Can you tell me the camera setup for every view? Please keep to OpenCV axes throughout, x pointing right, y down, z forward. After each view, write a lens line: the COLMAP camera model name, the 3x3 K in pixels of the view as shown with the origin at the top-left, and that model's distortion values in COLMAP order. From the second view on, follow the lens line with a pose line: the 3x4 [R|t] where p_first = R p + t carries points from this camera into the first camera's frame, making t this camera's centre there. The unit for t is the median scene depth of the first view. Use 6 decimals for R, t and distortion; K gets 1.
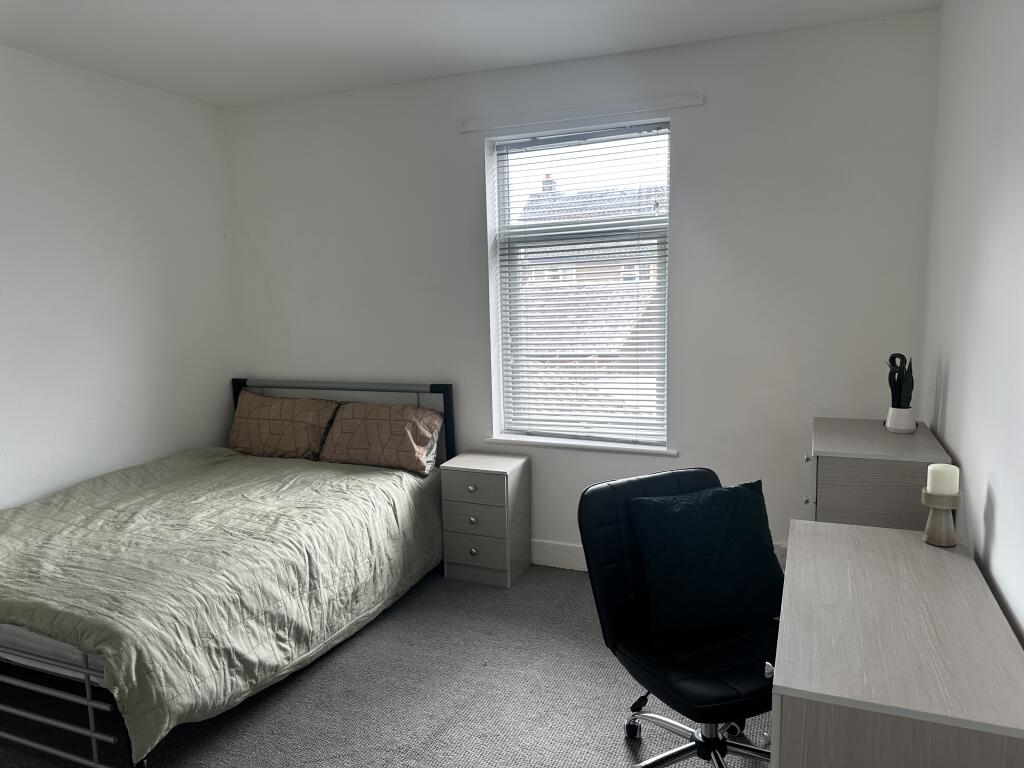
lens RADIAL K [[722.8, 0, 527.9], [0, 722.8, 388.7], [0, 0, 1]] dist [0.051840, -0.072516]
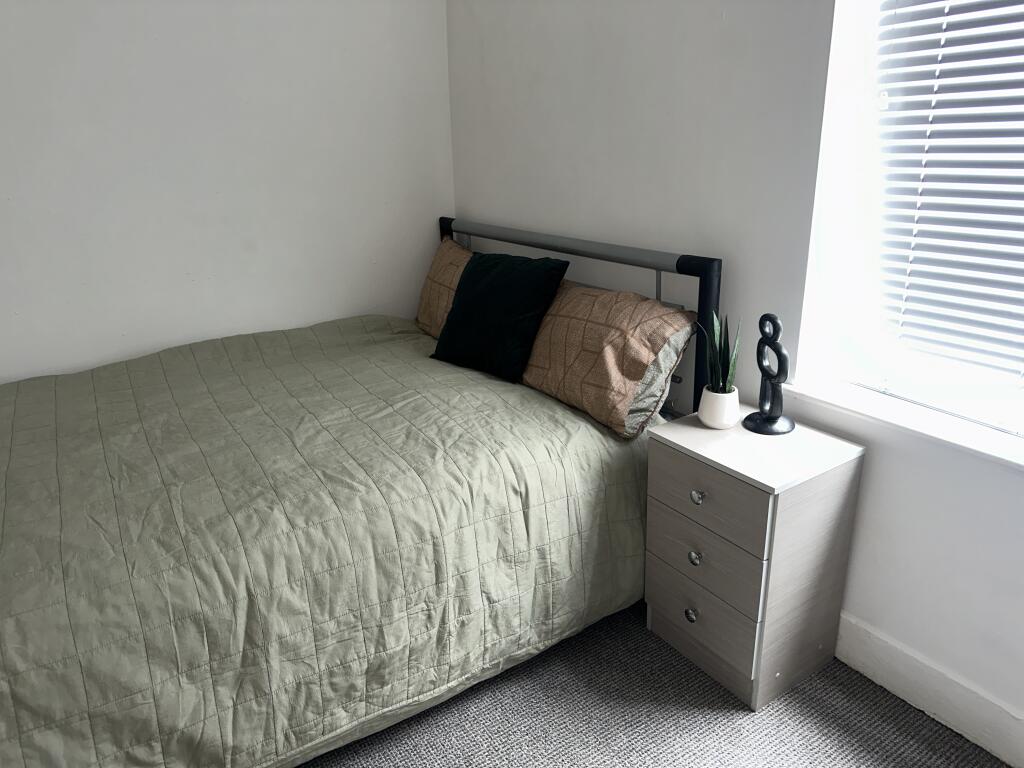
lens RADIAL K [[722.8, 0, 527.9], [0, 722.8, 388.7], [0, 0, 1]] dist [0.051840, -0.072516]
pose [[0.818599, 0.196367, -0.539755, 0.082299], [-0.074371, 0.968069, 0.239398, -0.035864], [0.569530, -0.155829, 0.807064, 0.676708]]
